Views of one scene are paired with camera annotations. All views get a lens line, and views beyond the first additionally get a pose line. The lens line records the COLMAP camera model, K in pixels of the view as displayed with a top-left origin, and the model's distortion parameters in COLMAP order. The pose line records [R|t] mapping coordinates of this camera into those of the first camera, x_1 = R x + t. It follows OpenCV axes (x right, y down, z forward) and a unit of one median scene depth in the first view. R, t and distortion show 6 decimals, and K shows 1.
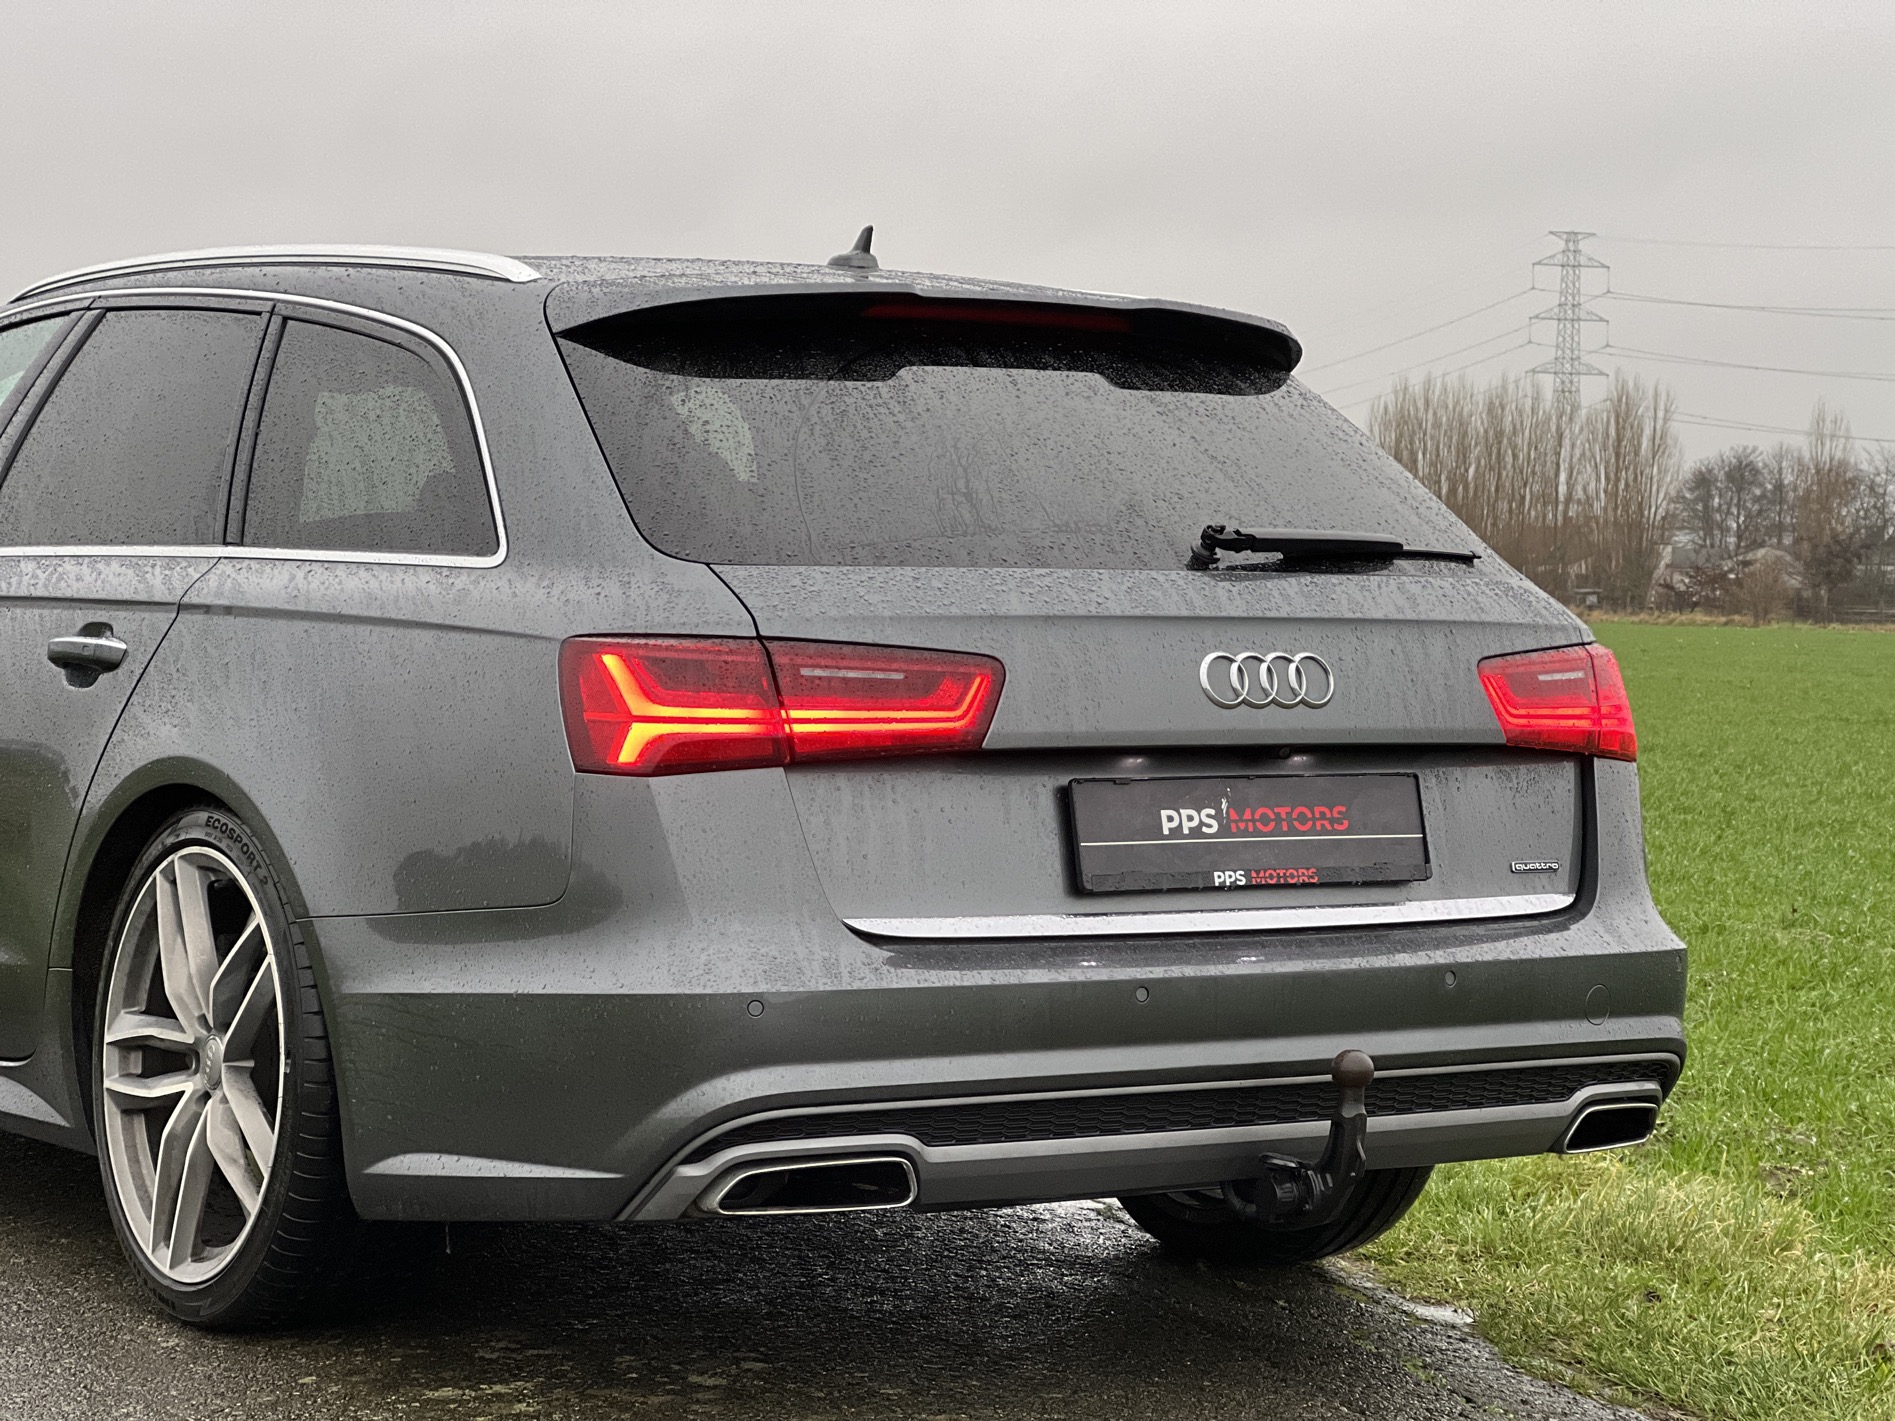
lens RADIAL K [[4232.3, 0, 955.4], [0, 4232.3, 671.5], [0, 0, 1]] dist [-0.262674, 7.639535]
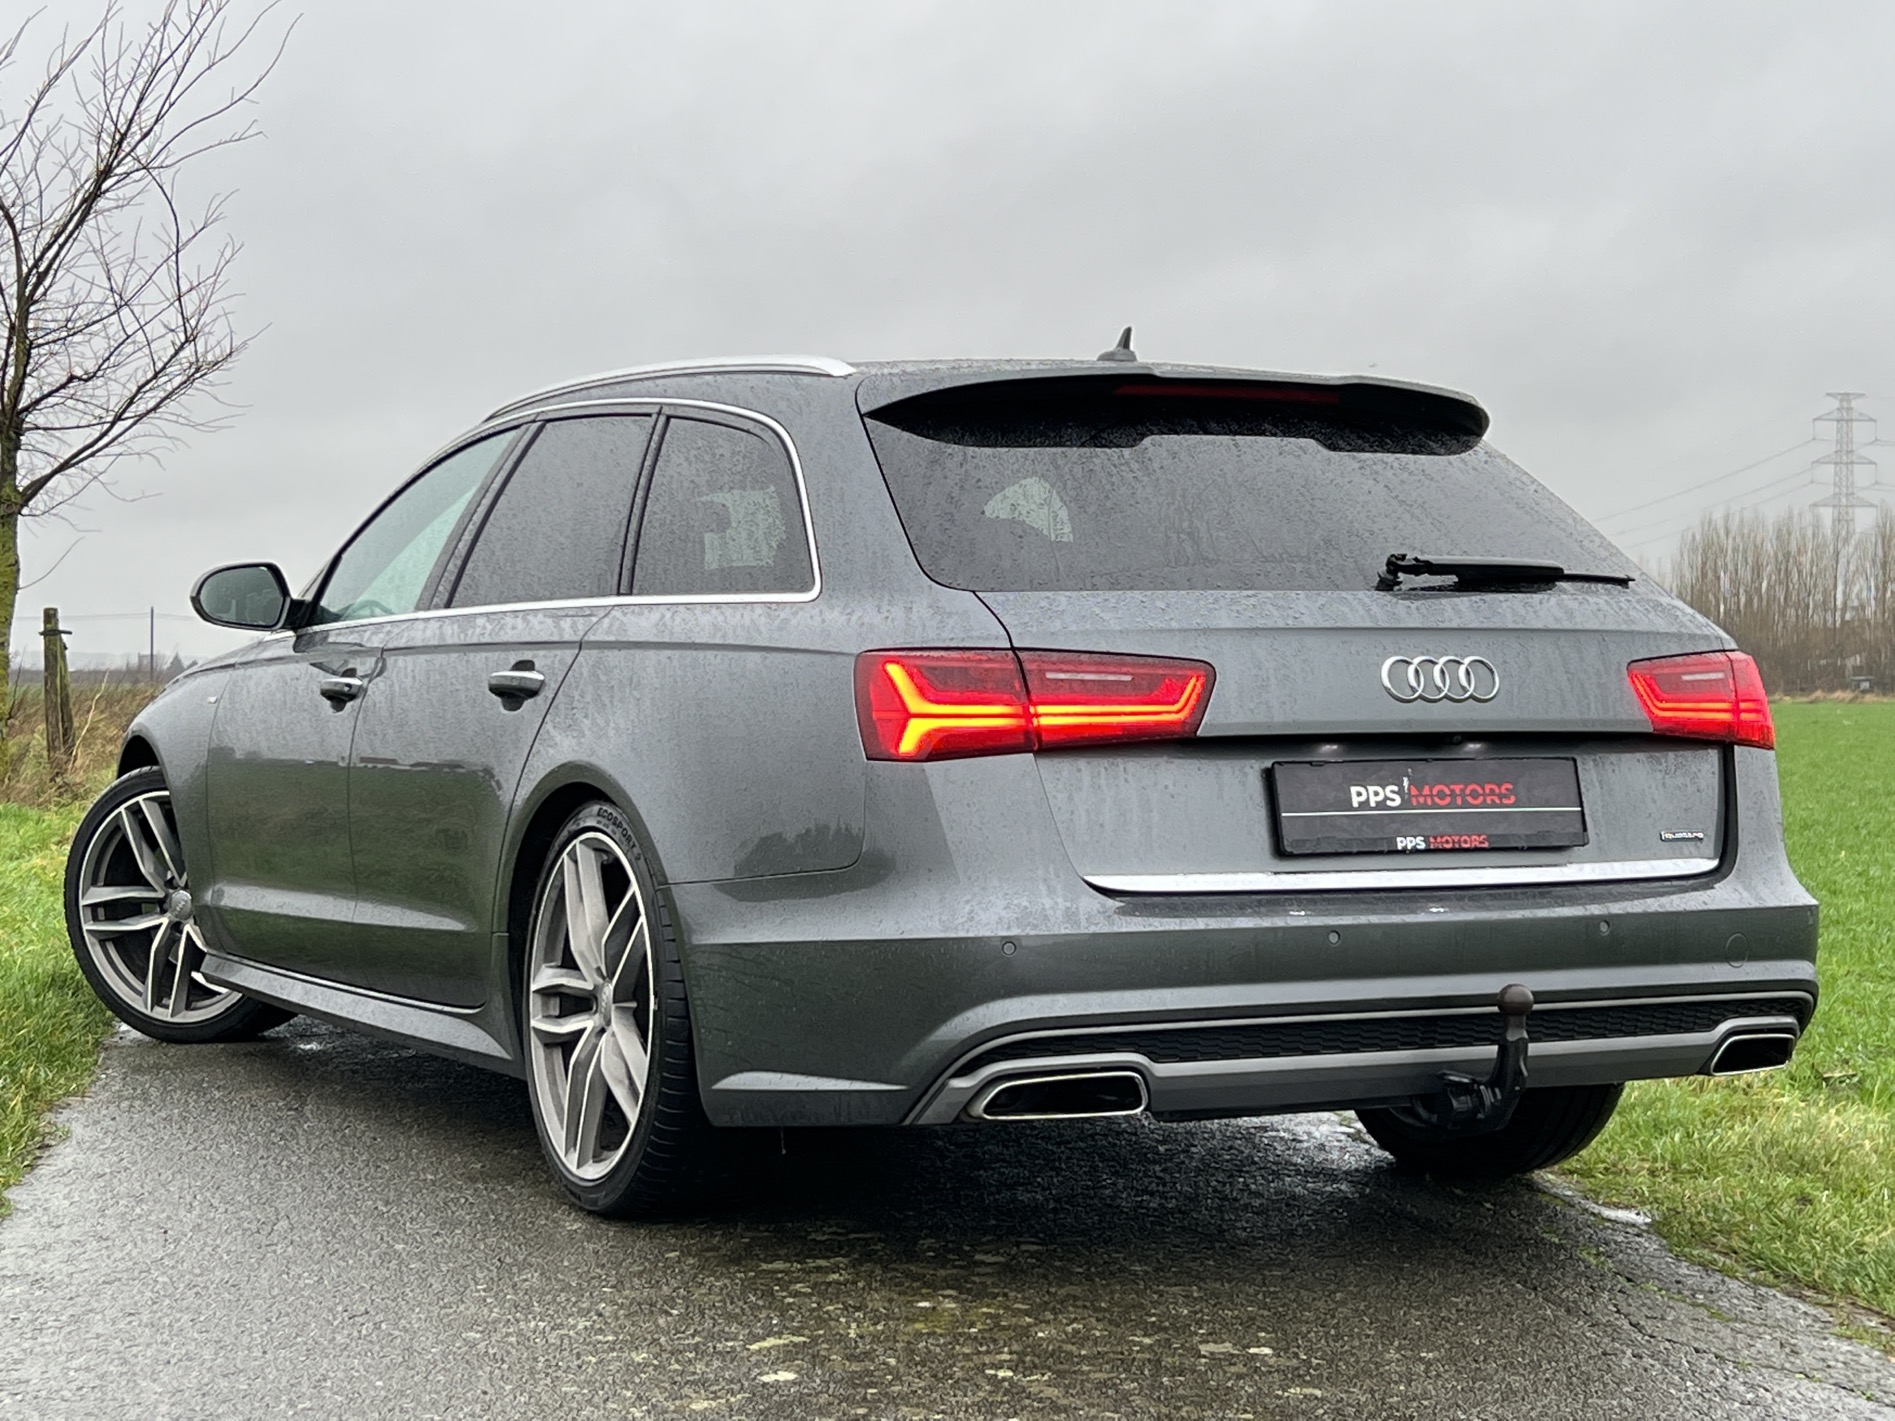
lens RADIAL K [[3257.5, 0, 950.9], [0, 3257.5, 711.6], [0, 0, 1]] dist [0.266814, -1.157408]
pose [[0.992502, -0.017060, -0.121035, 0.047767], [0.015451, 0.999779, -0.014224, 0.022344], [0.121251, 0.012248, 0.992546, 0.052991]]
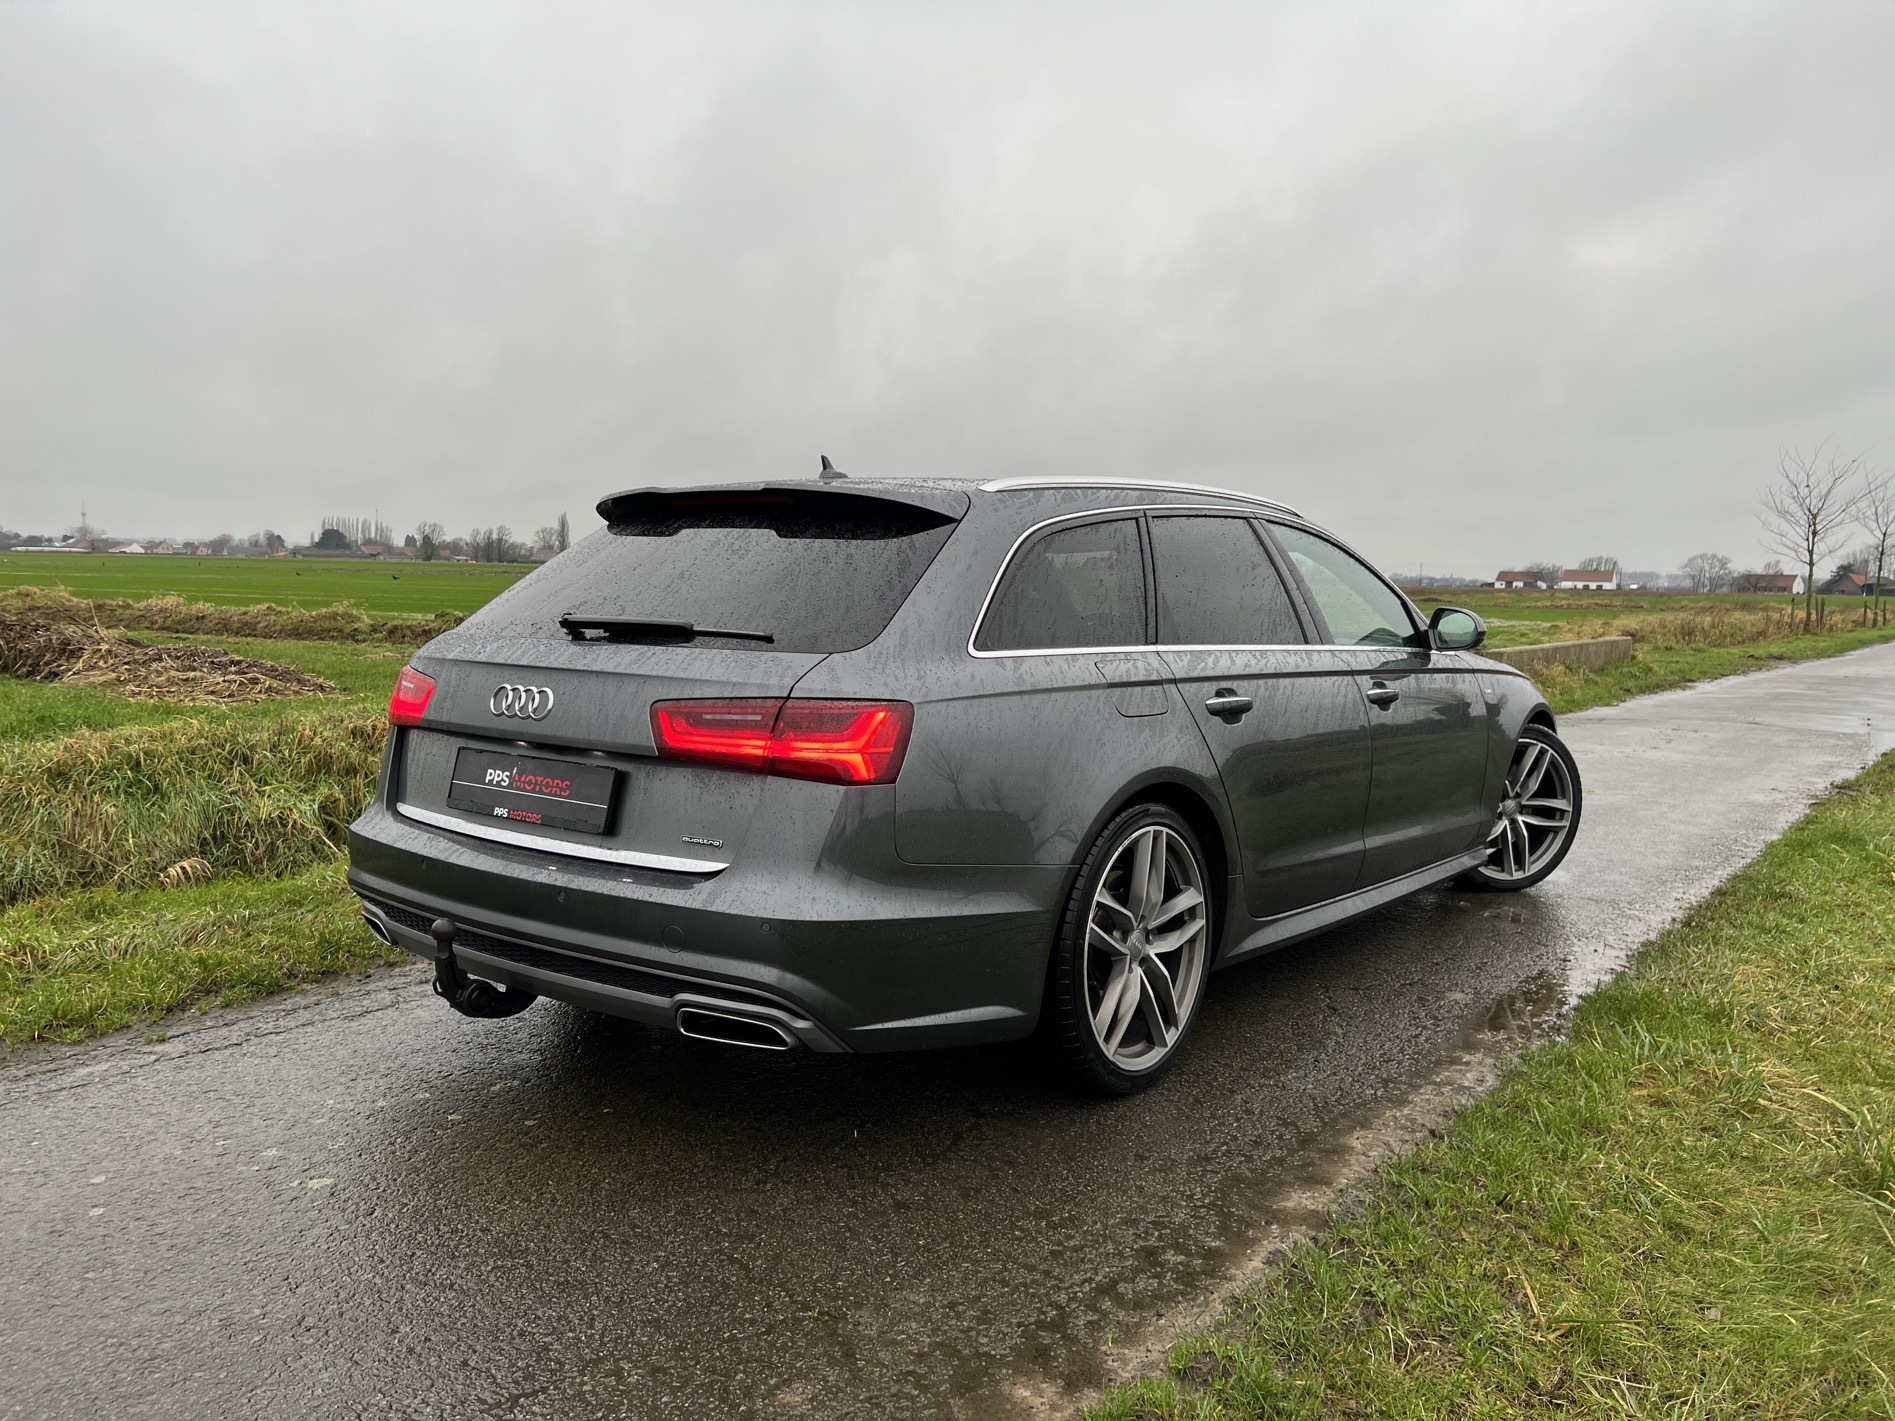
lens RADIAL K [[1418.1, 0, 958.2], [0, 1418.1, 700.3], [0, 0, 1]] dist [0.120412, -0.177847]
pose [[0.317277, 0.056250, -0.946663, 0.681235], [-0.045602, 0.997990, 0.044016, -0.032320], [0.947236, 0.029204, 0.319204, 0.976963]]
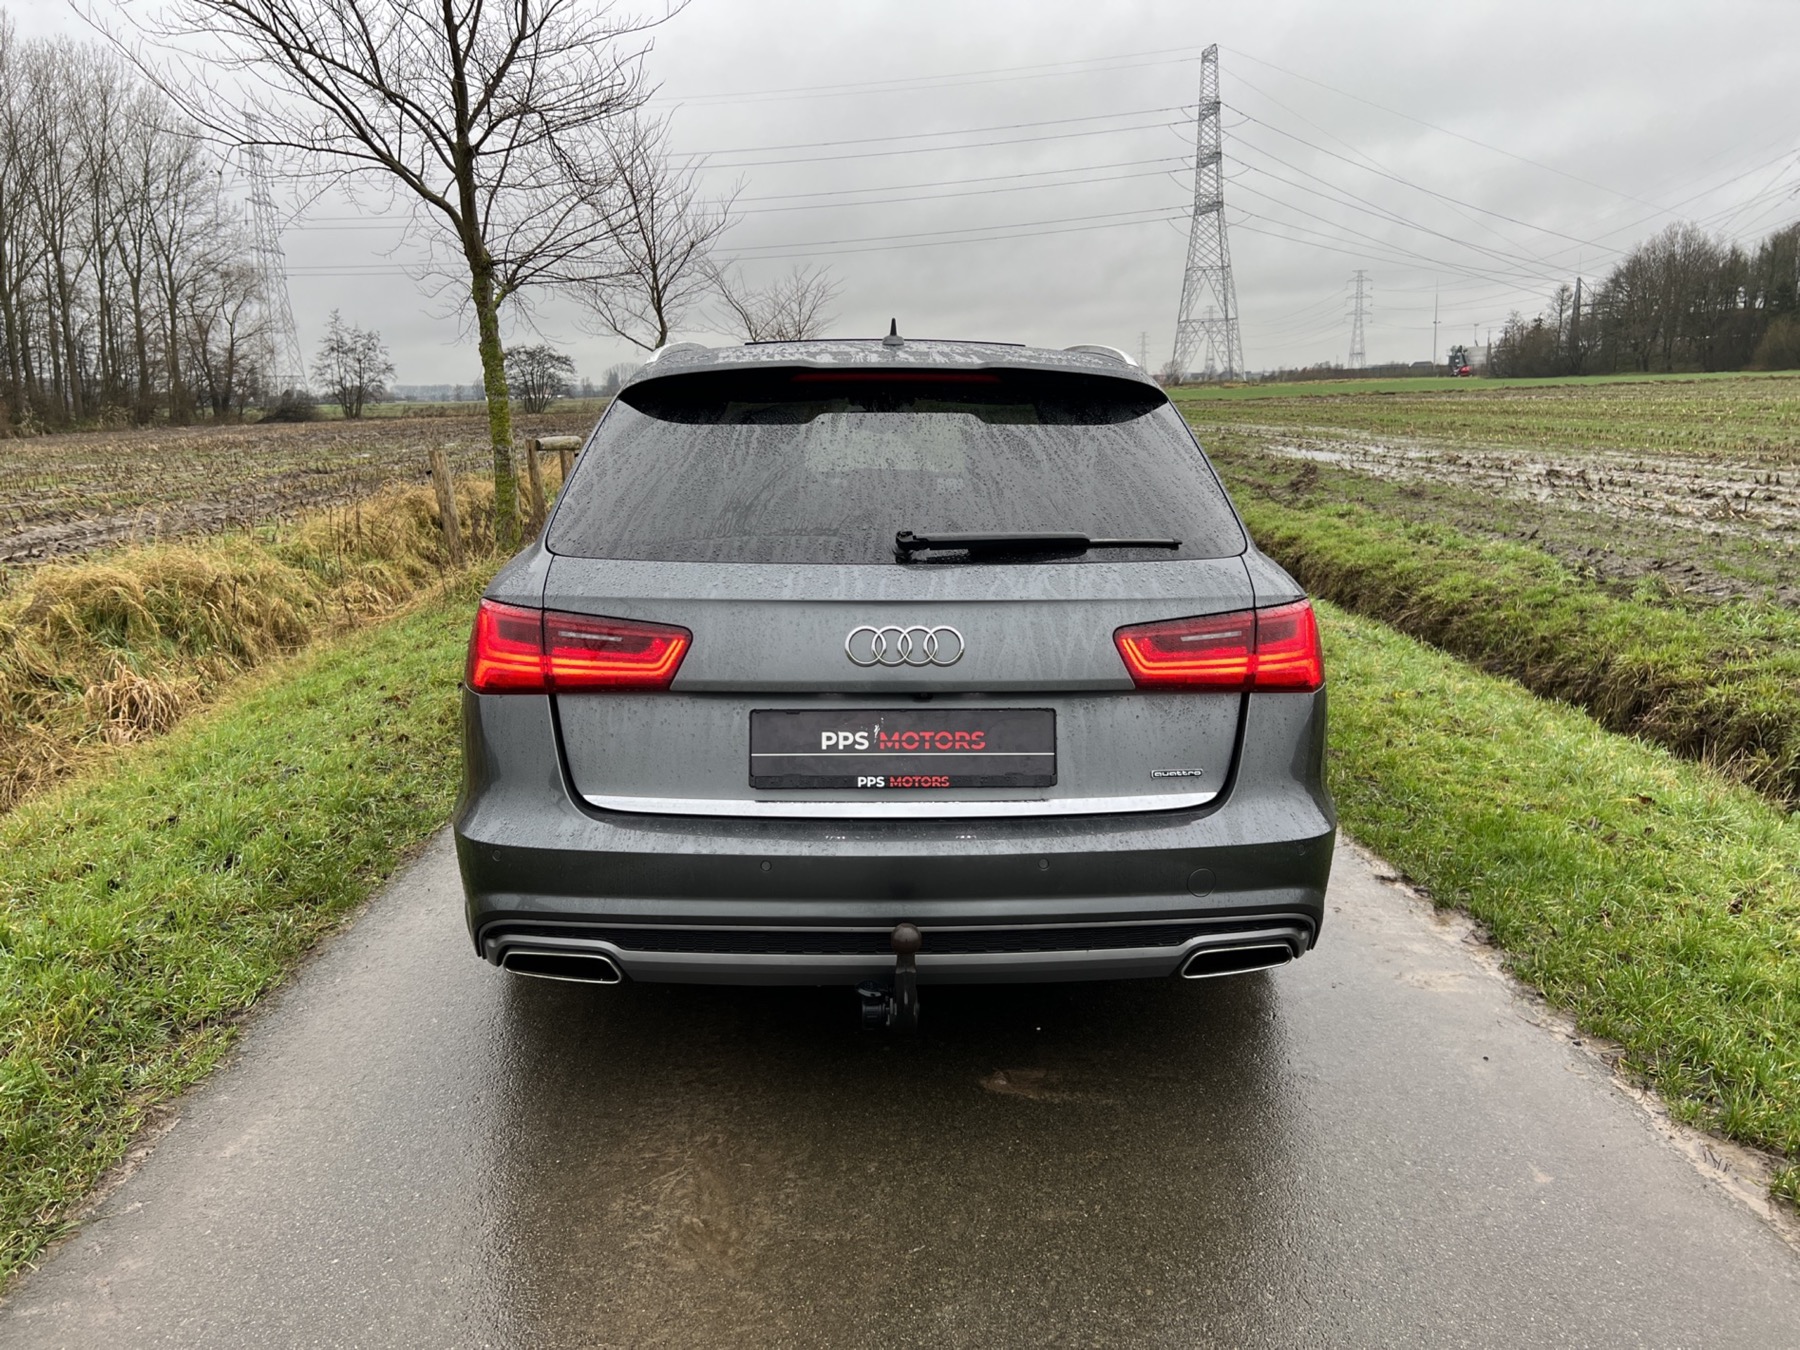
lens RADIAL K [[1347.0, 0, 910.1], [0, 1347.0, 665.3], [0, 0, 1]] dist [0.120412, -0.177847]
pose [[0.845959, 0.083290, -0.526703, 0.312111], [-0.001613, 0.988122, 0.153666, -0.060585], [0.533245, -0.129146, 0.836045, 0.619526]]
